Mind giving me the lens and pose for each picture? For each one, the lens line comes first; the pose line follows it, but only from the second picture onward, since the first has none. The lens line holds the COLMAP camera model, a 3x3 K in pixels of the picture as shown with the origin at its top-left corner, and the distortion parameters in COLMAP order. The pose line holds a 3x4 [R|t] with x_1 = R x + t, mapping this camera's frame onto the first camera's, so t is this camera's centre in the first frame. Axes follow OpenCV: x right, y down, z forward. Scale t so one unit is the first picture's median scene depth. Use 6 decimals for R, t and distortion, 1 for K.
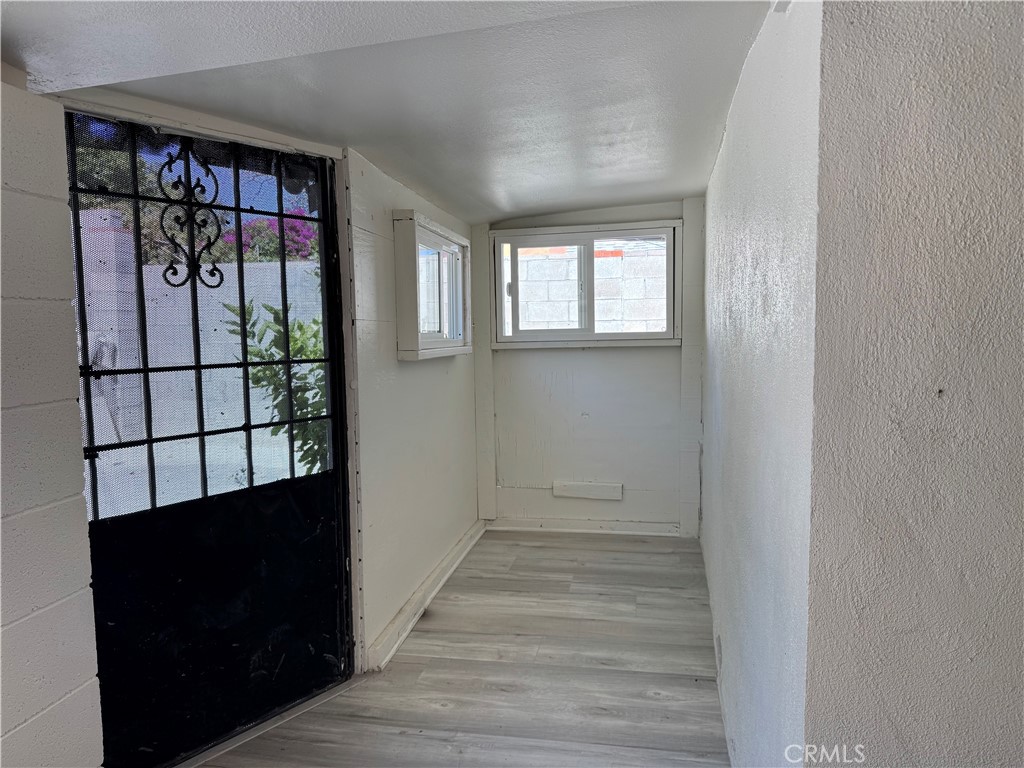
lens RADIAL K [[707.5, 0, 512.0], [0, 707.5, 384.0], [0, 0, 1]] dist [0.004932, -0.000662]
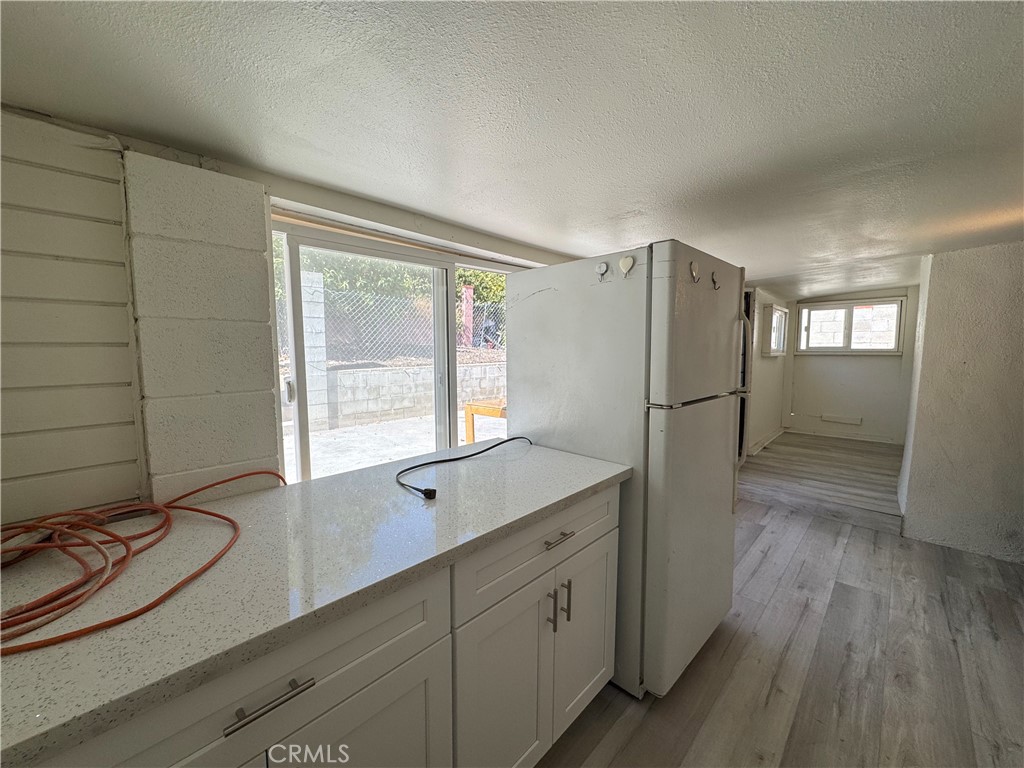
lens RADIAL K [[408.5, 0, 512.0], [0, 408.5, 384.0], [0, 0, 1]] dist [-0.002586, -0.000142]
pose [[0.839135, 0.062375, -0.540335, -0.118614], [-0.053731, 0.998050, 0.031768, 0.085882], [0.541262, 0.002375, 0.840850, -0.999495]]
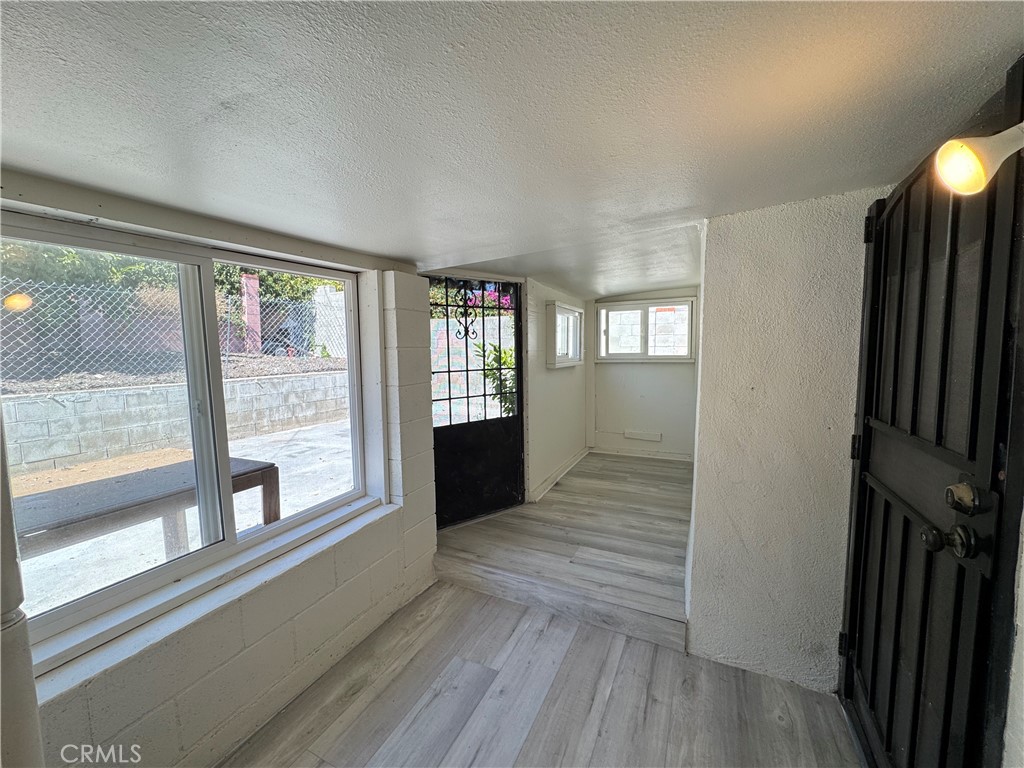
lens RADIAL K [[408.5, 0, 512.0], [0, 408.5, 384.0], [0, 0, 1]] dist [-0.002586, -0.000142]
pose [[0.966332, 0.025973, -0.255982, 0.066582], [-0.022672, 0.999617, 0.015838, -0.001867], [0.256296, -0.009501, 0.966552, -0.285208]]
